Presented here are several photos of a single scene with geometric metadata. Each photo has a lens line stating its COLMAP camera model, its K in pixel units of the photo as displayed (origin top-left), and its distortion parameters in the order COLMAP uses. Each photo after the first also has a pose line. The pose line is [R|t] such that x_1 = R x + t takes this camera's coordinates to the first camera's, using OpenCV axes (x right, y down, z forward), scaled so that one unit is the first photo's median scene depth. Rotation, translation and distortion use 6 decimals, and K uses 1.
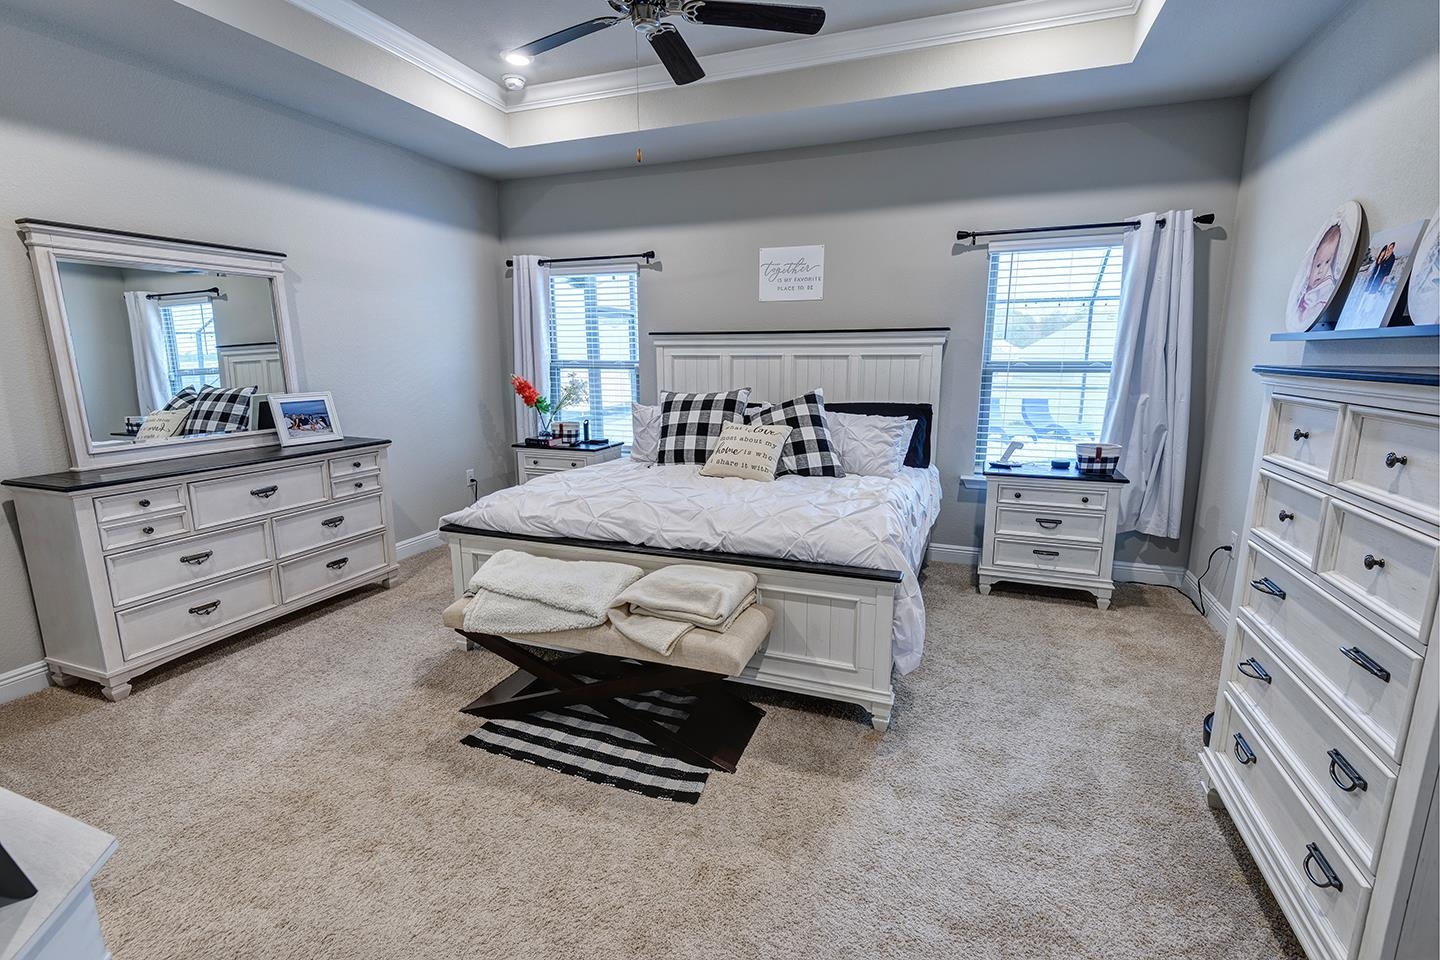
lens RADIAL K [[650.0, 0, 723.4], [0, 650.0, 481.8], [0, 0, 1]] dist [0.021665, -0.012927]
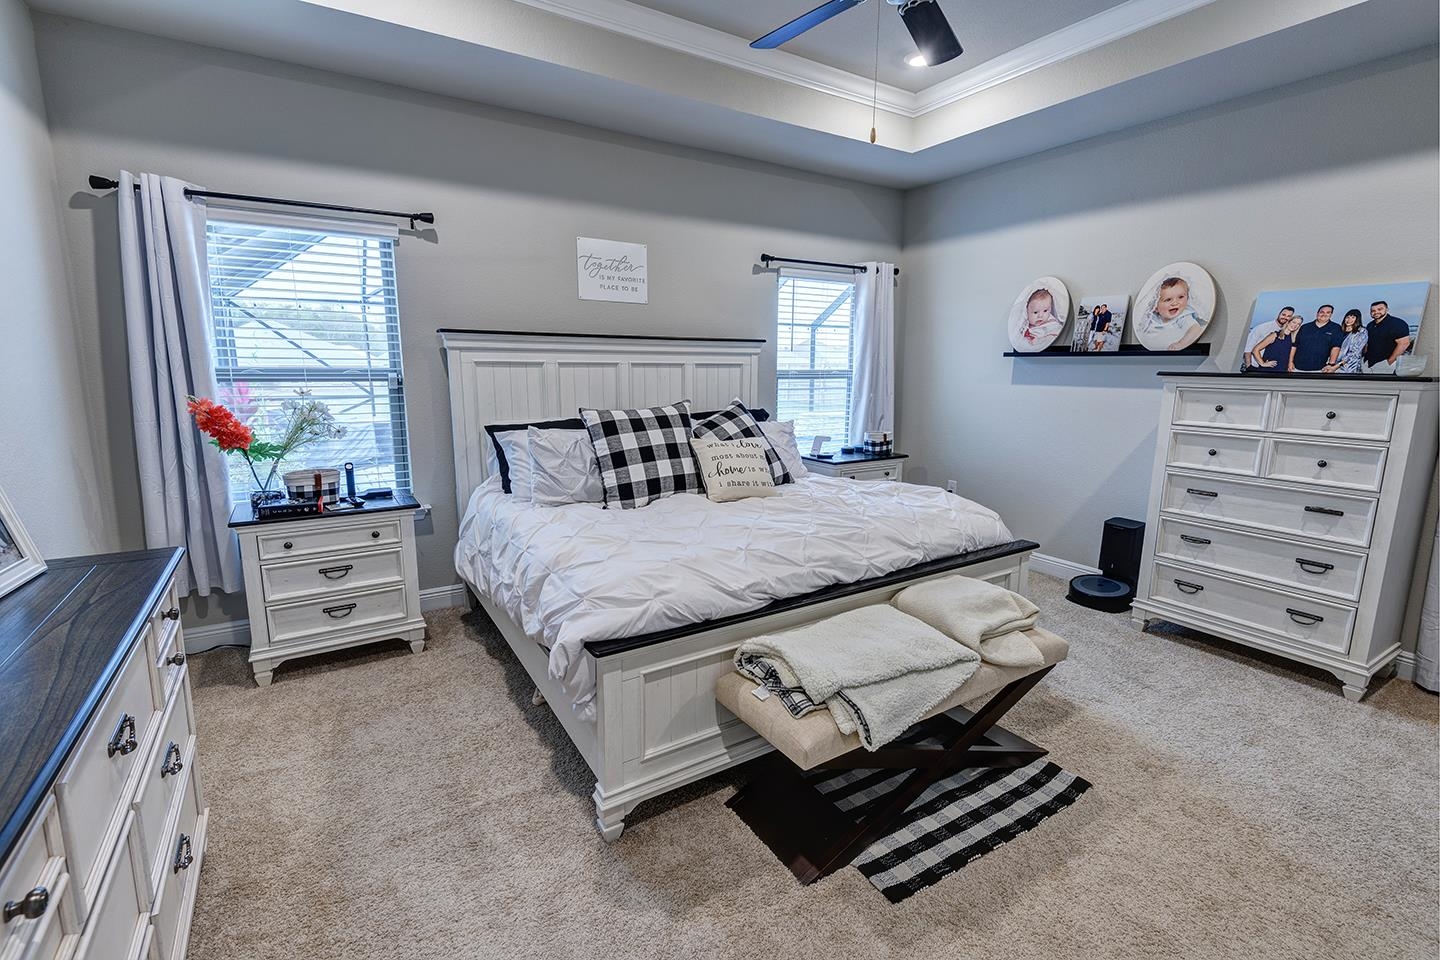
lens RADIAL K [[650.0, 0, 719.9], [0, 650.0, 482.9], [0, 0, 1]] dist [0.021665, -0.012927]
pose [[0.599088, -0.139528, 0.788433, -0.609082], [0.147026, 0.987126, 0.062973, -0.077094], [-0.787069, 0.078194, 0.611889, 0.405081]]
